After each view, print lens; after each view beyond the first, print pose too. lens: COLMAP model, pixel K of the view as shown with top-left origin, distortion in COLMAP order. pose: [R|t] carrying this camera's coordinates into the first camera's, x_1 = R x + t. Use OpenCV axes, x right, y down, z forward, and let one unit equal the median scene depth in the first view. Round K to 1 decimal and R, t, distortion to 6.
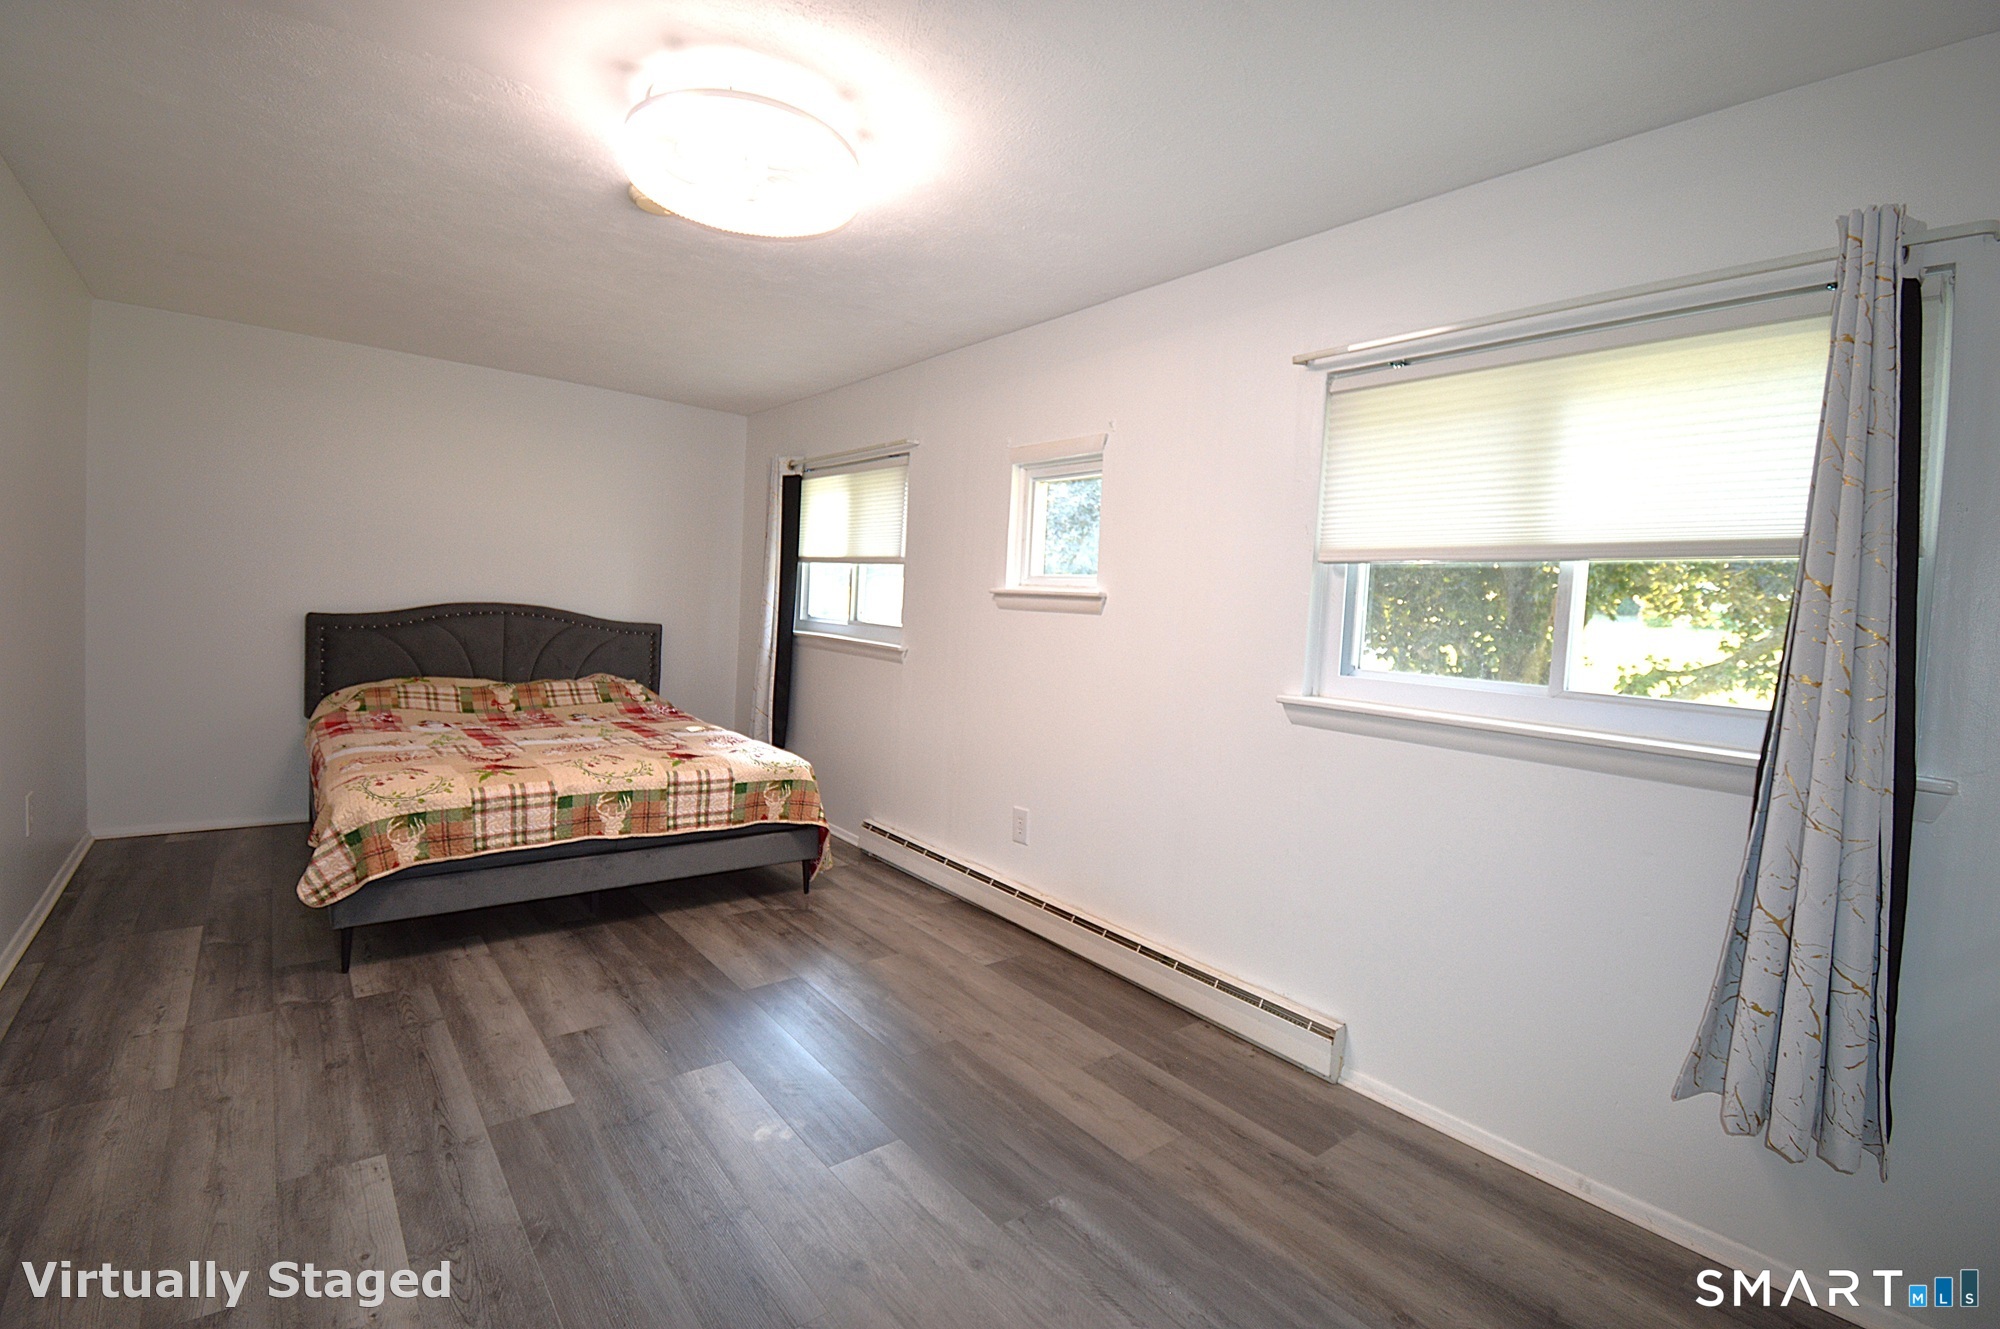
lens RADIAL K [[910.4, 0, 1000.8], [0, 910.4, 667.0], [0, 0, 1]] dist [0.005656, -0.001625]
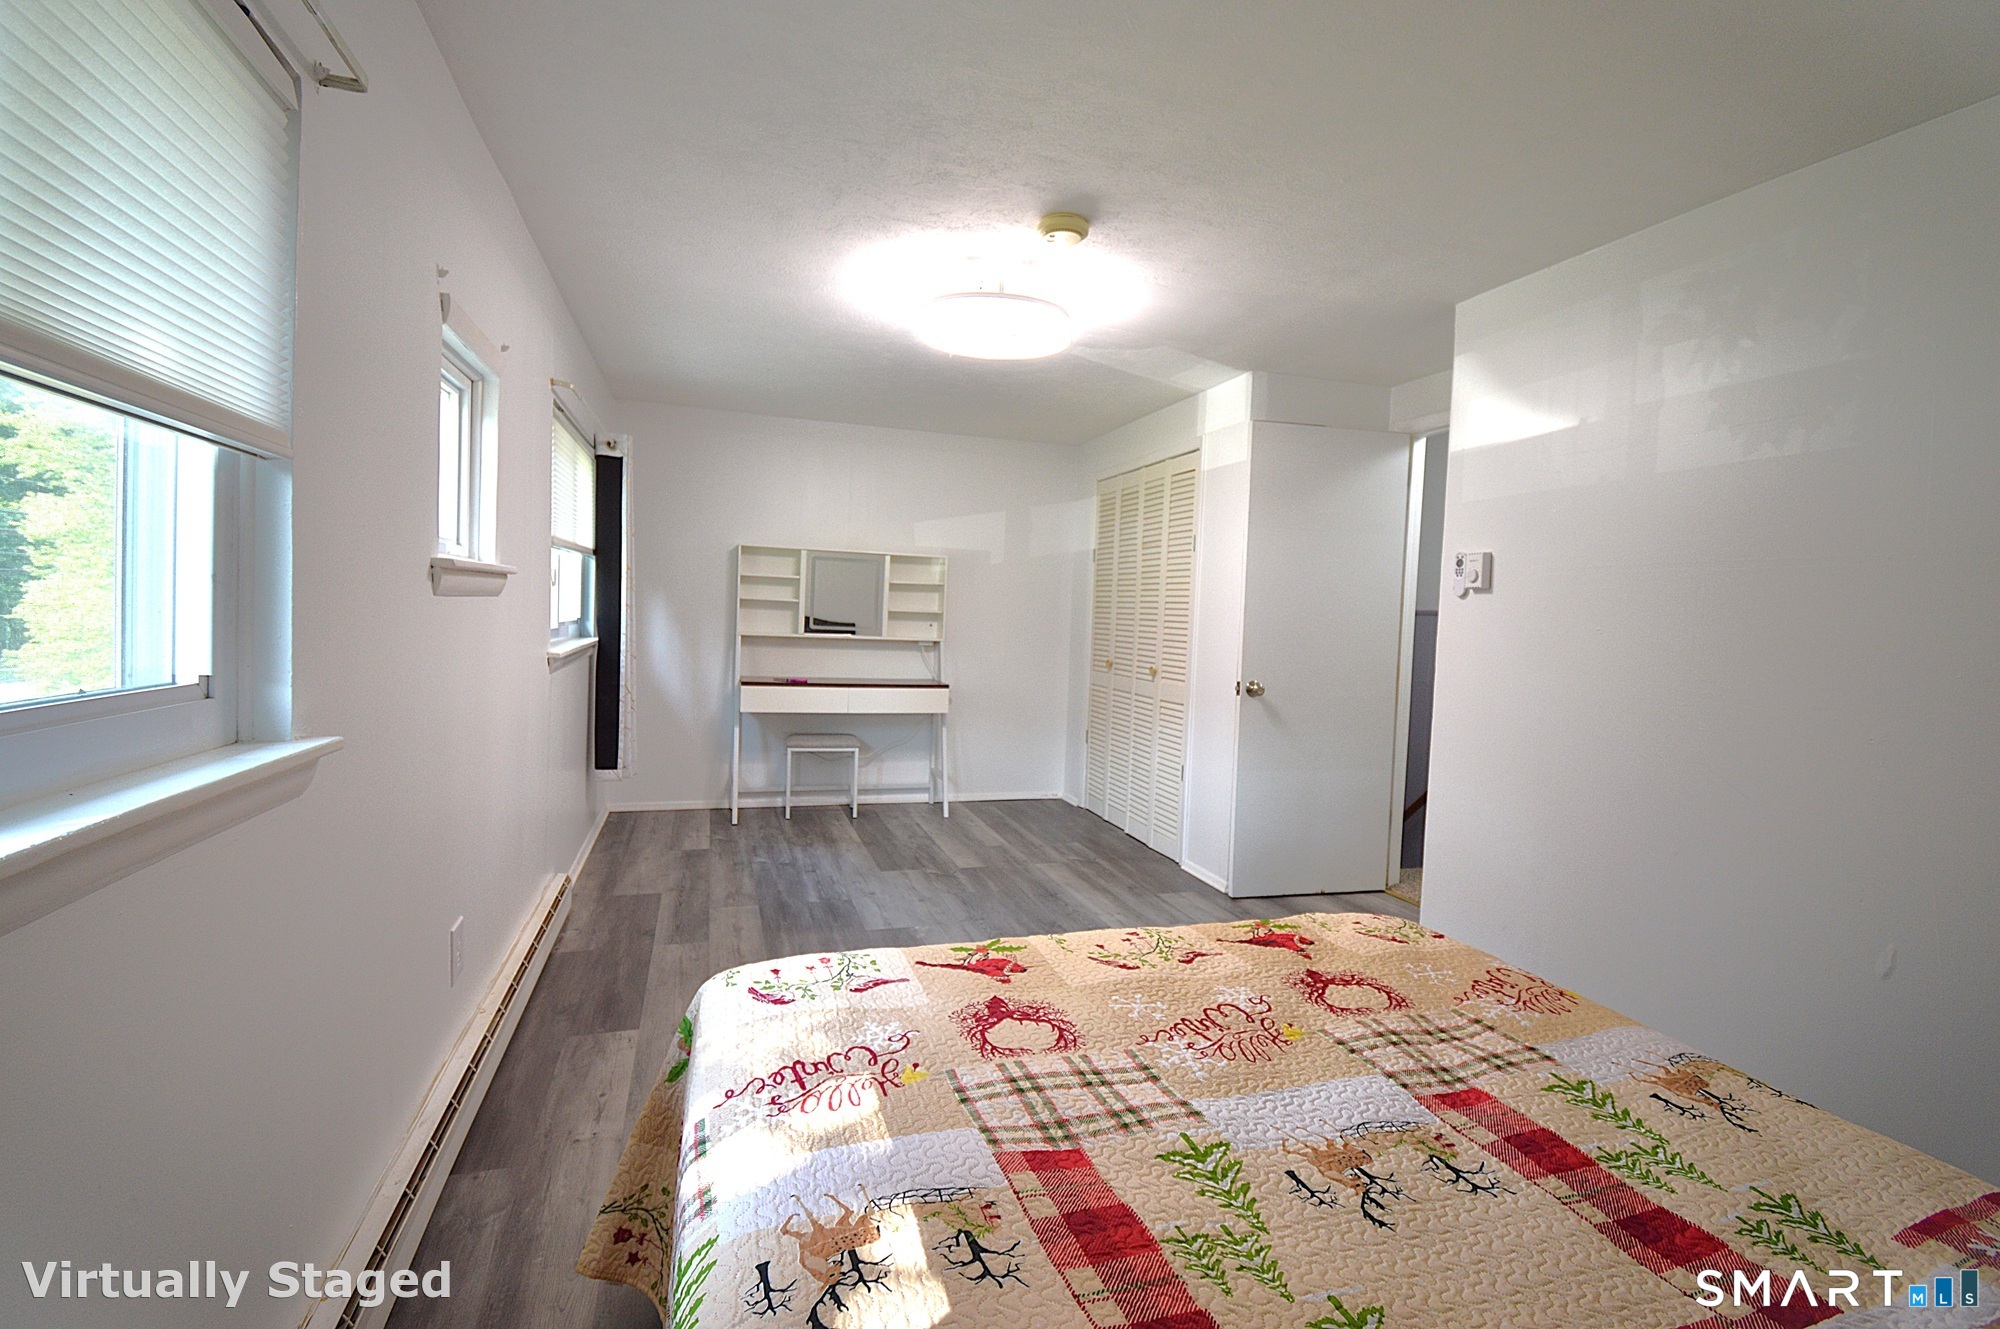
lens RADIAL K [[910.4, 0, 1000.5], [0, 910.4, 655.9], [0, 0, 1]] dist [0.005656, -0.001625]
pose [[-0.930800, -0.100573, 0.351420, -0.774664], [-0.053939, 0.988670, 0.140079, -0.189699], [-0.361526, 0.111430, -0.925679, 2.142728]]
